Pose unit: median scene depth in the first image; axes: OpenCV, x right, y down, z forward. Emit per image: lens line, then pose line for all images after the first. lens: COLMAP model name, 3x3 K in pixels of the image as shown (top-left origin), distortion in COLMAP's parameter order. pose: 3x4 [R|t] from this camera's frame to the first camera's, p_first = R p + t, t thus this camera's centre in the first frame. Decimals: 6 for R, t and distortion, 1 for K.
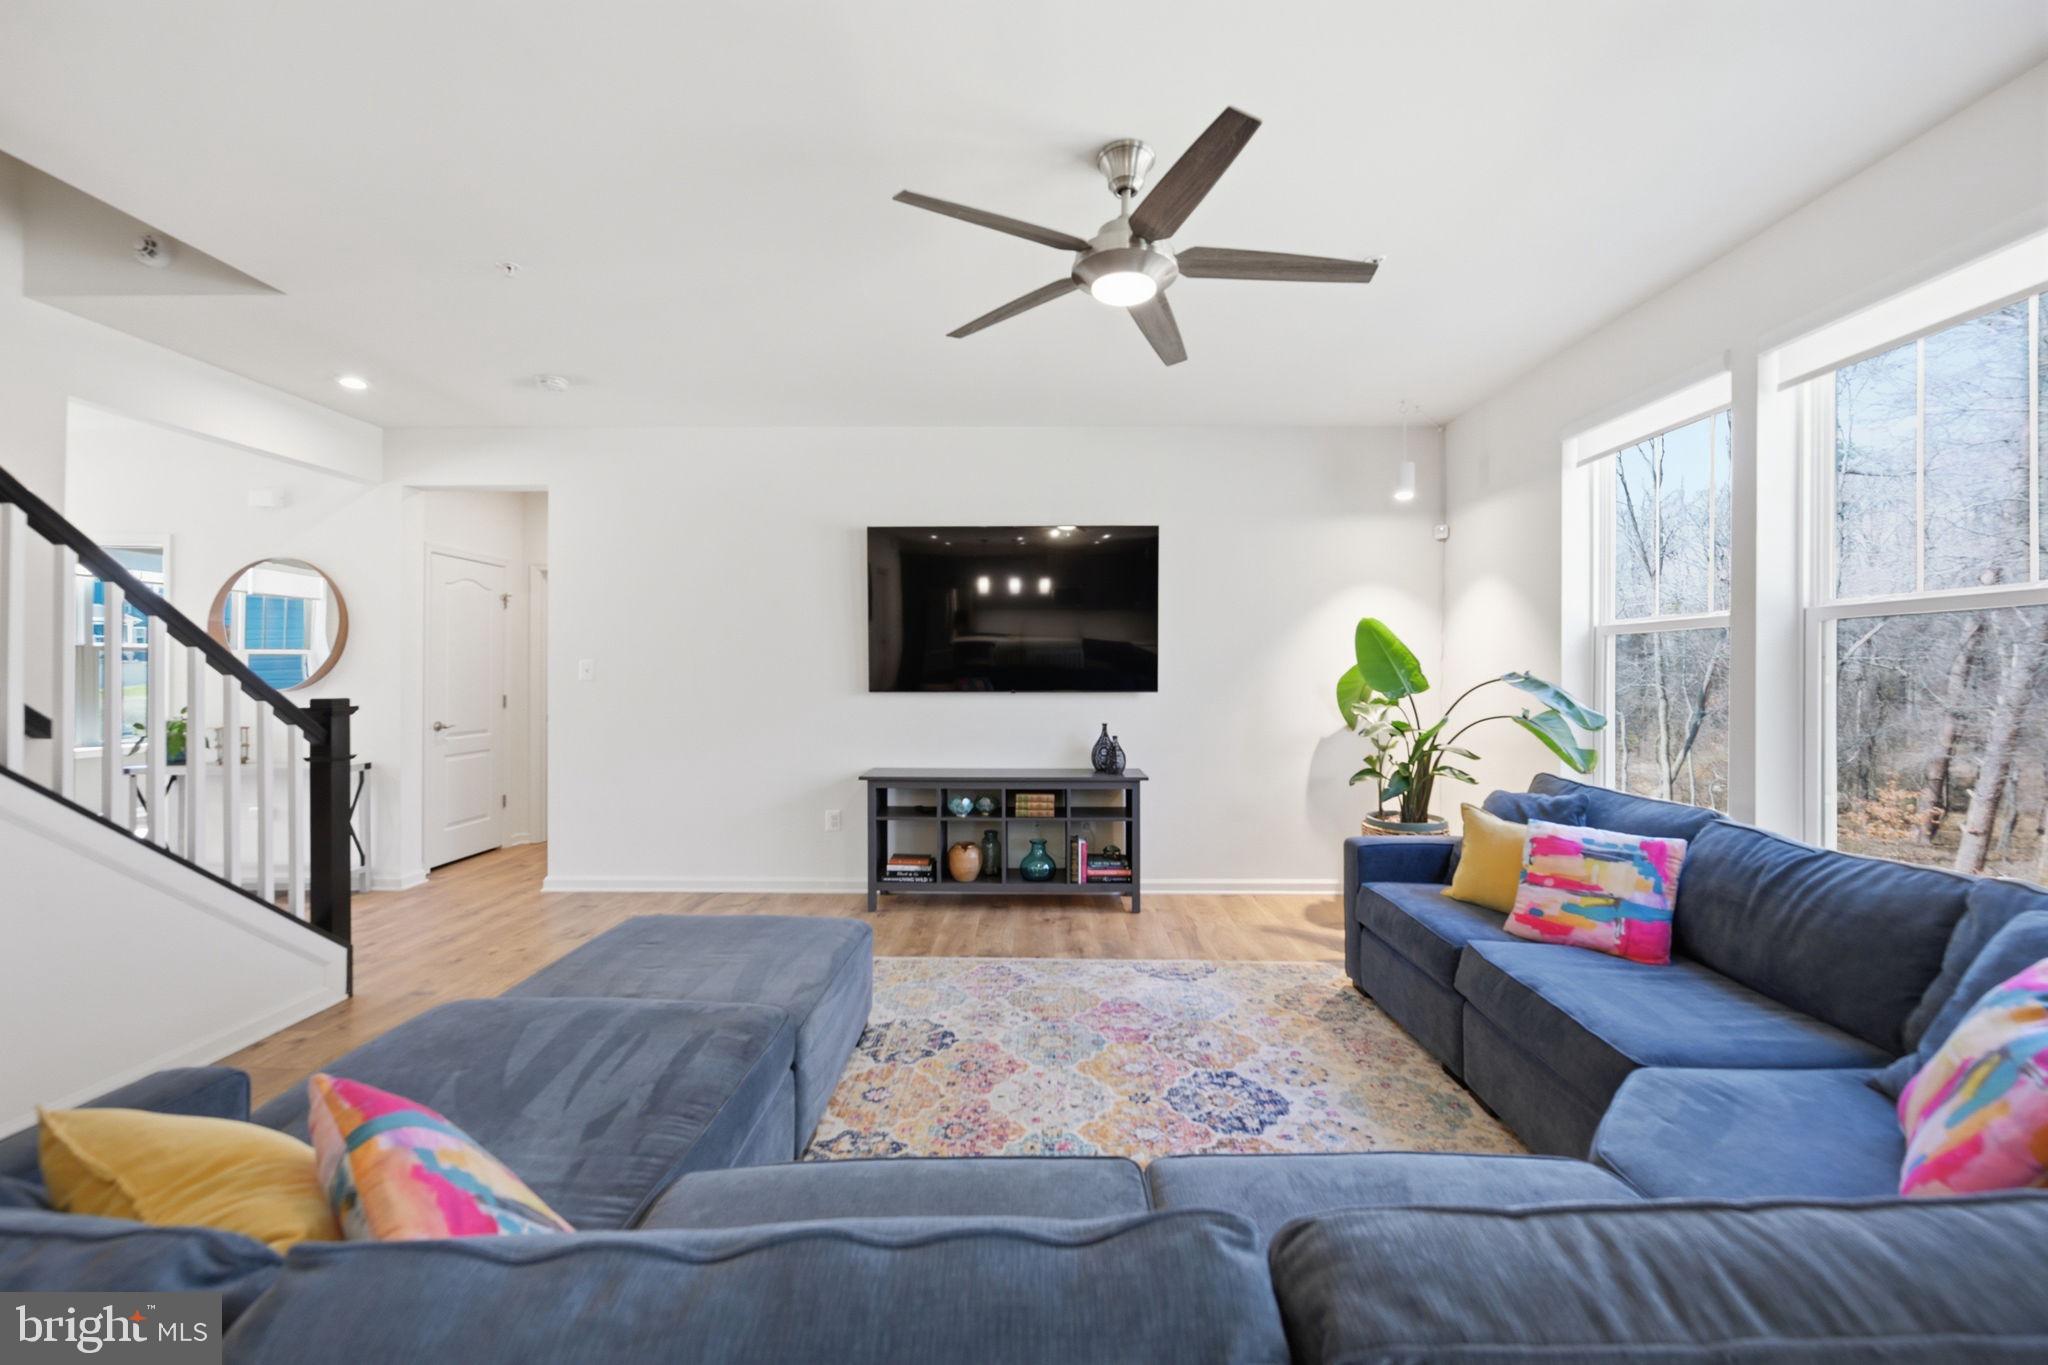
lens RADIAL K [[800.2, 0, 1029.0], [0, 800.2, 677.1], [0, 0, 1]] dist [0.000017, 0.000463]
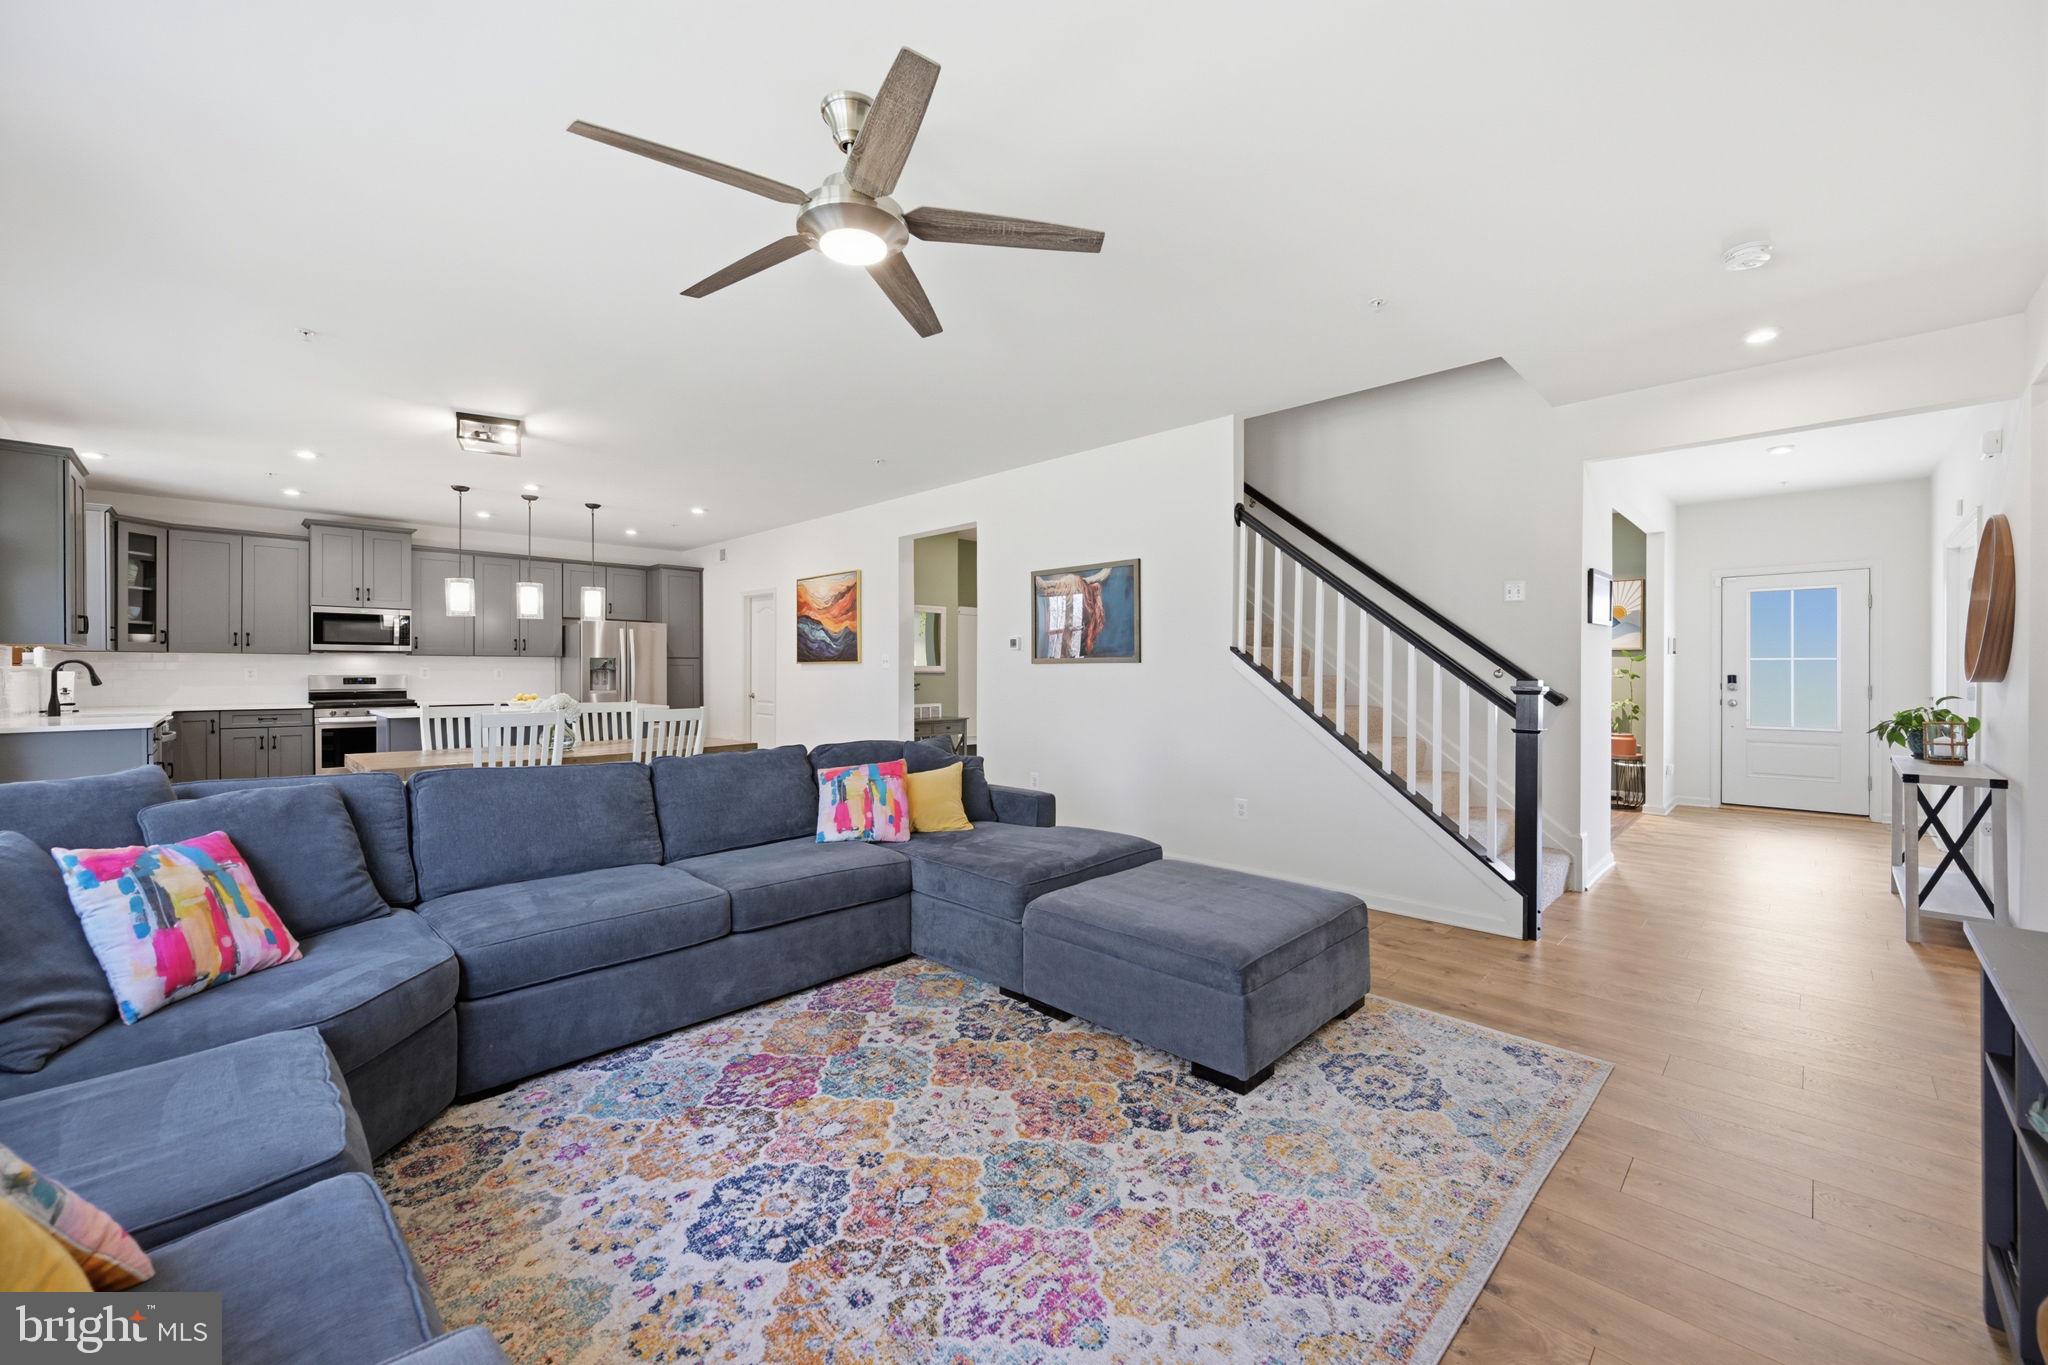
lens RADIAL K [[800.2, 0, 1029.0], [0, 800.2, 677.1], [0, 0, 1]] dist [0.000017, 0.000463]
pose [[-0.693460, 0.002404, -0.720491, 0.526803], [-0.003364, 0.999973, 0.006575, 0.019694], [0.720487, 0.006983, -0.693433, 1.437525]]
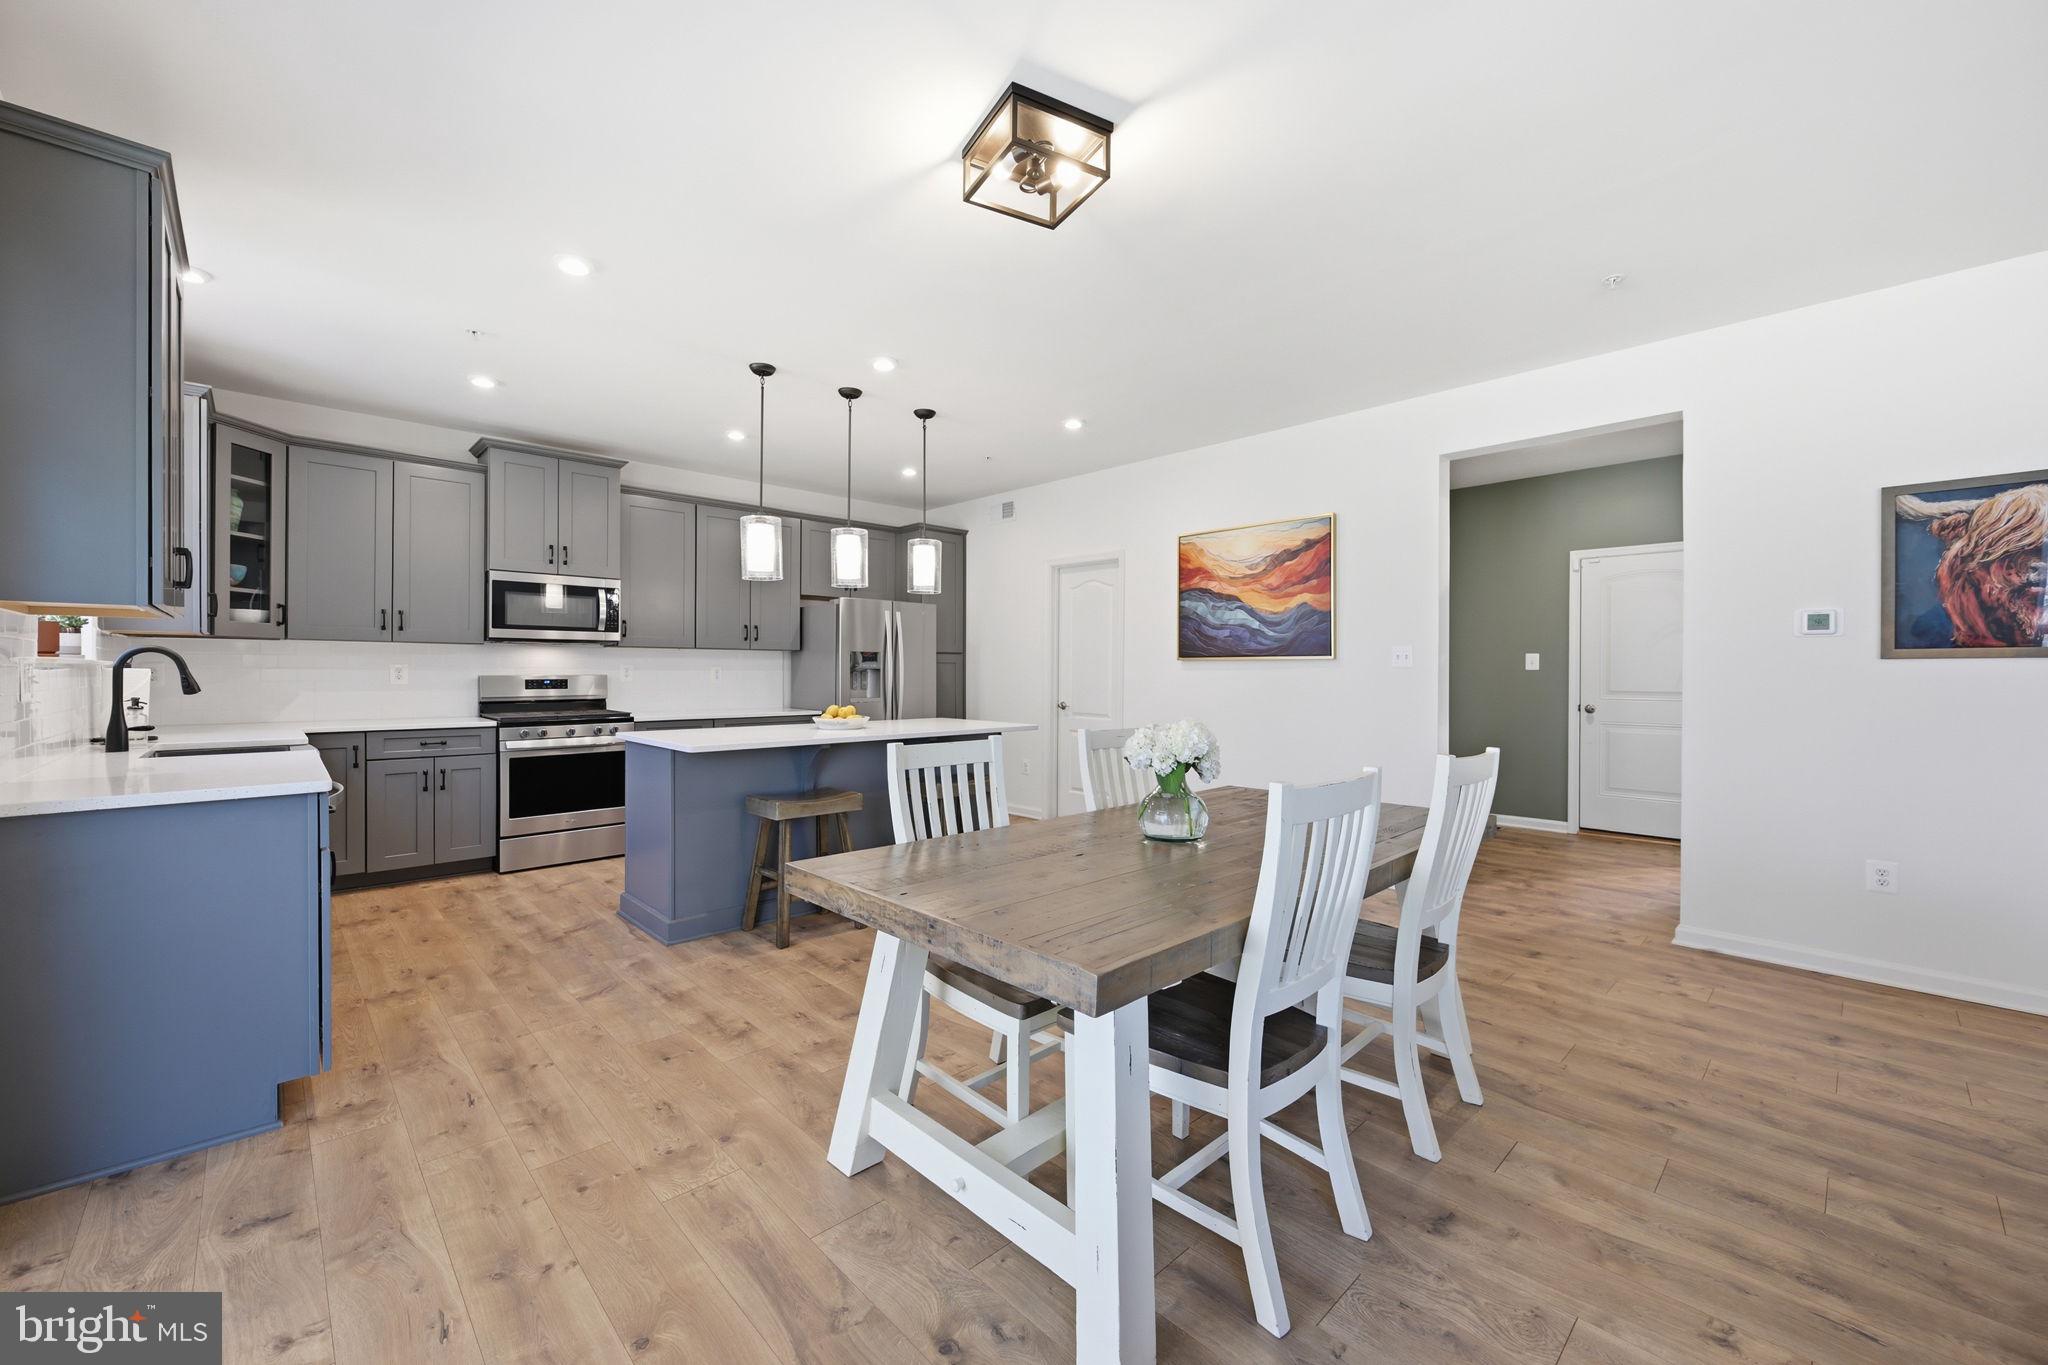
lens RADIAL K [[800.2, 0, 1029.0], [0, 800.2, 677.1], [0, 0, 1]] dist [0.000017, 0.000463]
pose [[-0.711731, 0.000059, -0.702452, 0.653602], [-0.006308, 0.999959, 0.006476, 0.023533], [0.702424, 0.009040, -0.711702, -0.027485]]
